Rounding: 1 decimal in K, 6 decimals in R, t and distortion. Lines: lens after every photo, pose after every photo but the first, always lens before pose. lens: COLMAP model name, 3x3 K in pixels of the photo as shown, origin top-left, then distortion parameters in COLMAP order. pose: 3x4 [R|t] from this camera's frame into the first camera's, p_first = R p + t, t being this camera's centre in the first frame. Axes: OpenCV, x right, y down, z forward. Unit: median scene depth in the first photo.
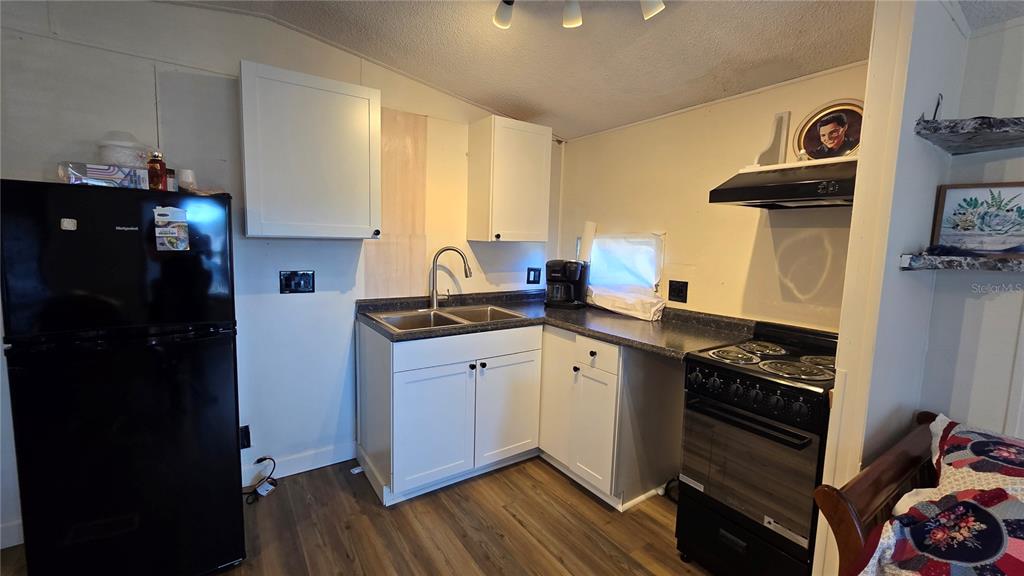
lens RADIAL K [[418.7, 0, 513.8], [0, 418.7, 283.2], [0, 0, 1]] dist [-0.005376, 0.001357]
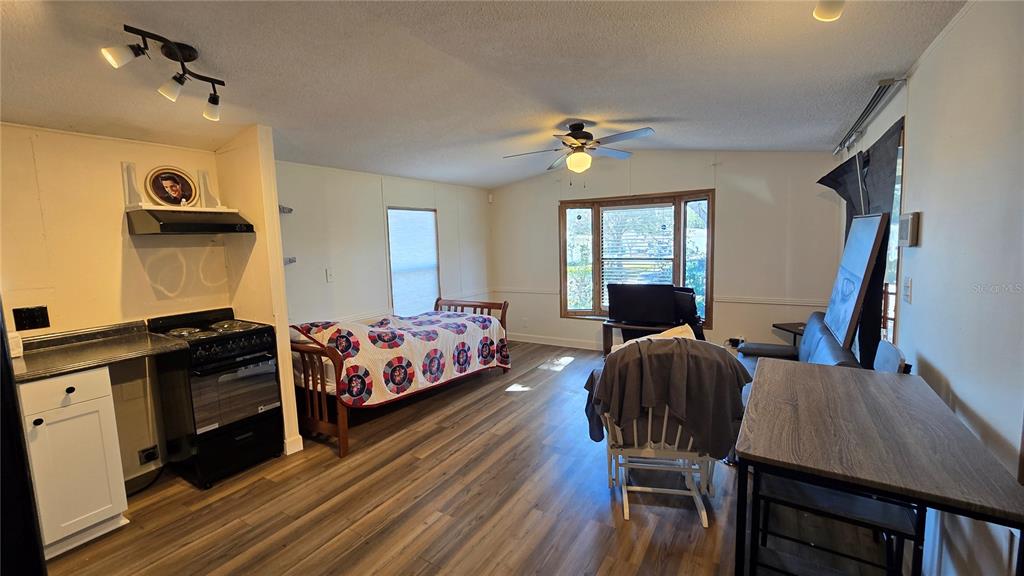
lens RADIAL K [[418.7, 0, 512.9], [0, 418.7, 282.5], [0, 0, 1]] dist [-0.005376, 0.001357]
pose [[-0.401648, -0.107324, 0.909484, -1.071556], [0.112949, 0.979722, 0.165494, -0.111365], [-0.908802, 0.169196, -0.381381, 0.445965]]
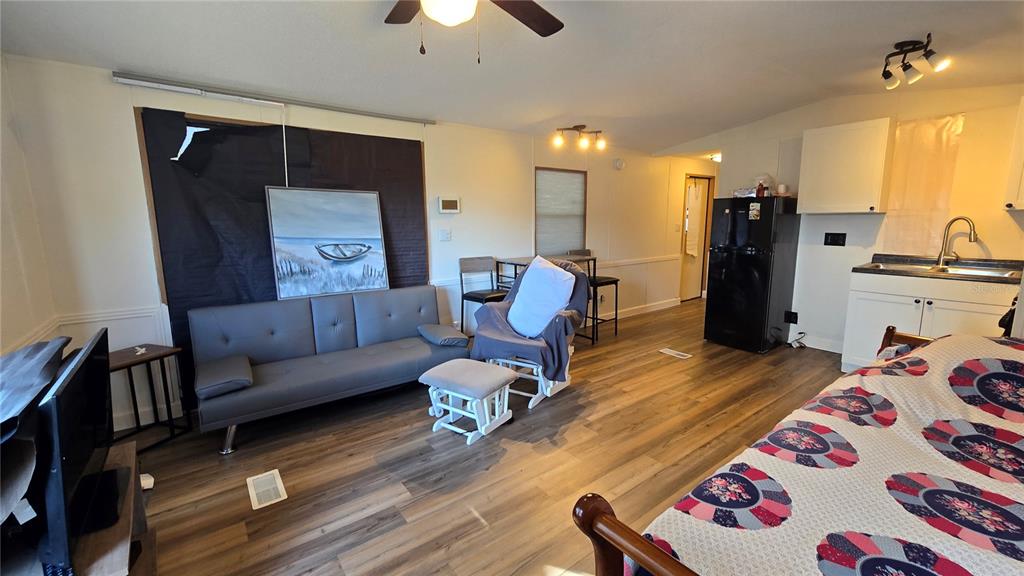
lens RADIAL K [[418.7, 0, 515.6], [0, 418.7, 285.1], [0, 0, 1]] dist [-0.005376, 0.001357]
pose [[0.048683, 0.127709, -0.990616, 1.329273], [-0.097610, 0.987653, 0.122530, 0.116303], [0.994033, 0.090729, 0.060547, -0.471268]]
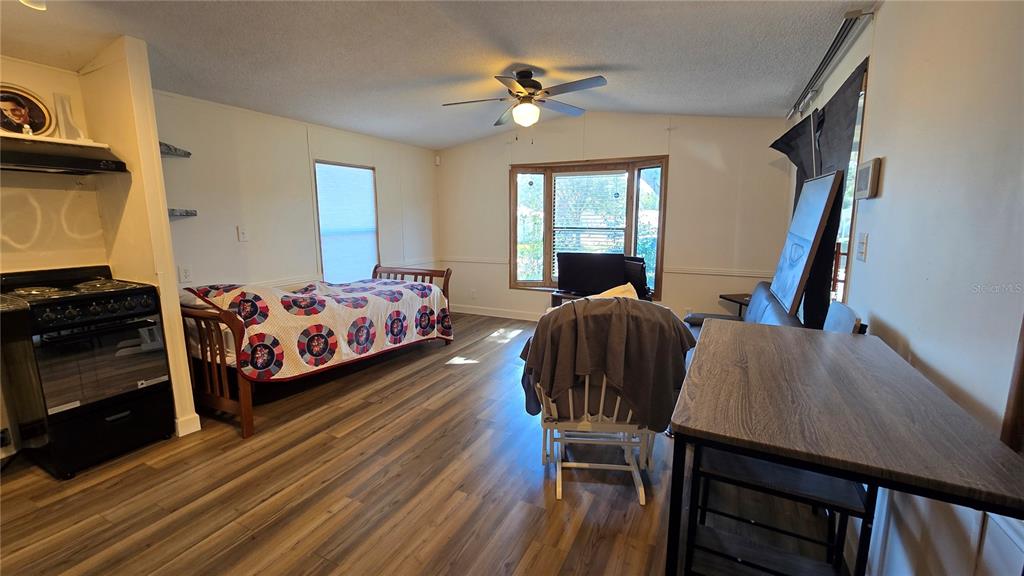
lens RADIAL K [[418.7, 0, 513.5], [0, 418.7, 282.2], [0, 0, 1]] dist [-0.005376, 0.001357]
pose [[-0.485208, -0.161425, 0.859369, -0.984589], [0.078695, 0.970761, 0.226781, -0.026175], [-0.870850, 0.177664, -0.458318, 0.326754]]
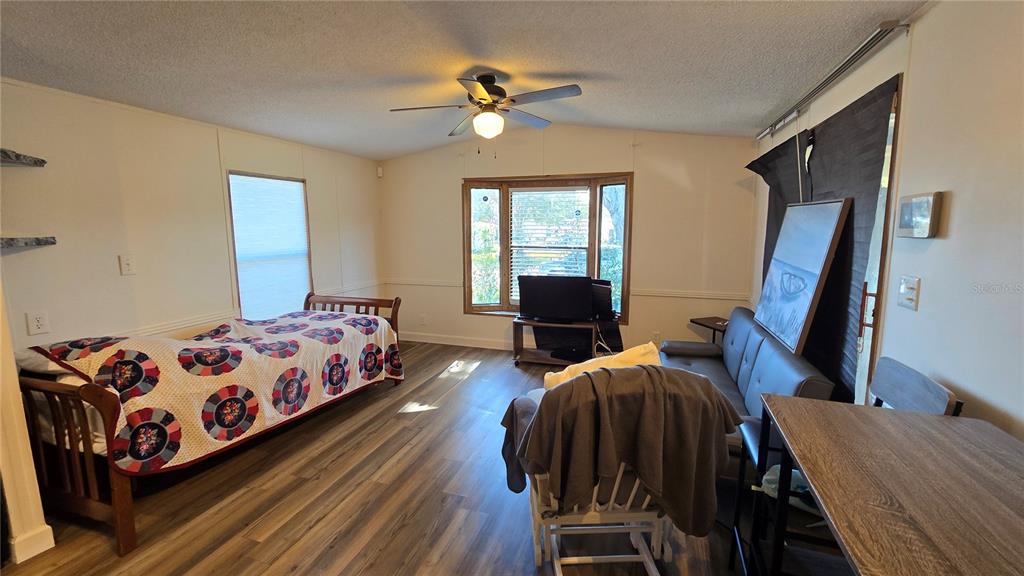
lens RADIAL K [[418.7, 0, 514.7], [0, 418.7, 282.9], [0, 0, 1]] dist [-0.005376, 0.001357]
pose [[-0.605375, -0.133617, 0.784645, -0.744666], [0.067630, 0.973608, 0.217974, -0.067613], [-0.793062, 0.185022, -0.580362, 0.276905]]
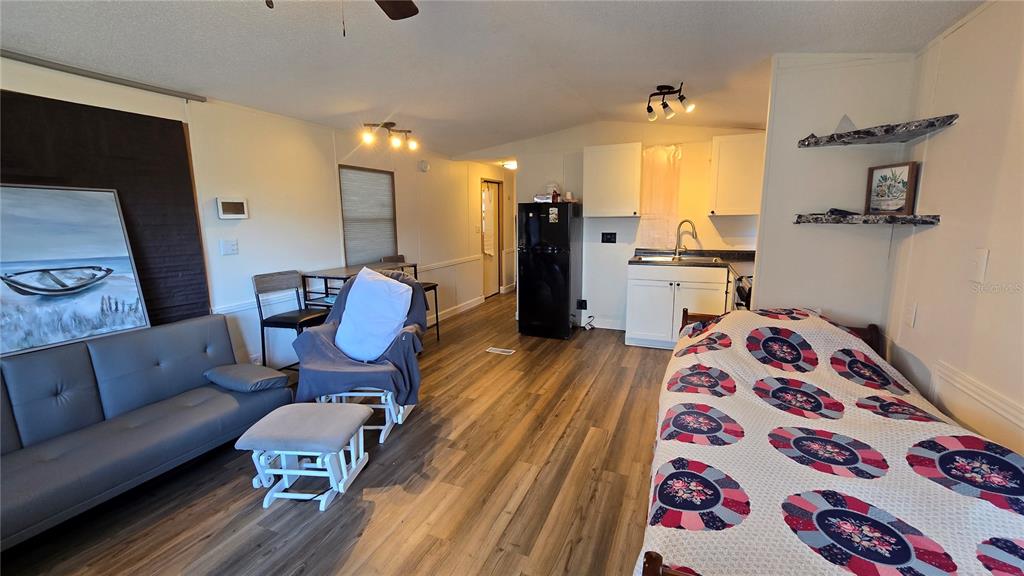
lens RADIAL K [[418.7, 0, 511.9], [0, 418.7, 284.3], [0, 0, 1]] dist [-0.005376, 0.001357]
pose [[0.536050, 0.102626, -0.837925, 1.177353], [-0.063777, 0.994670, 0.081023, 0.104304], [0.841773, 0.010008, 0.539738, -0.649286]]
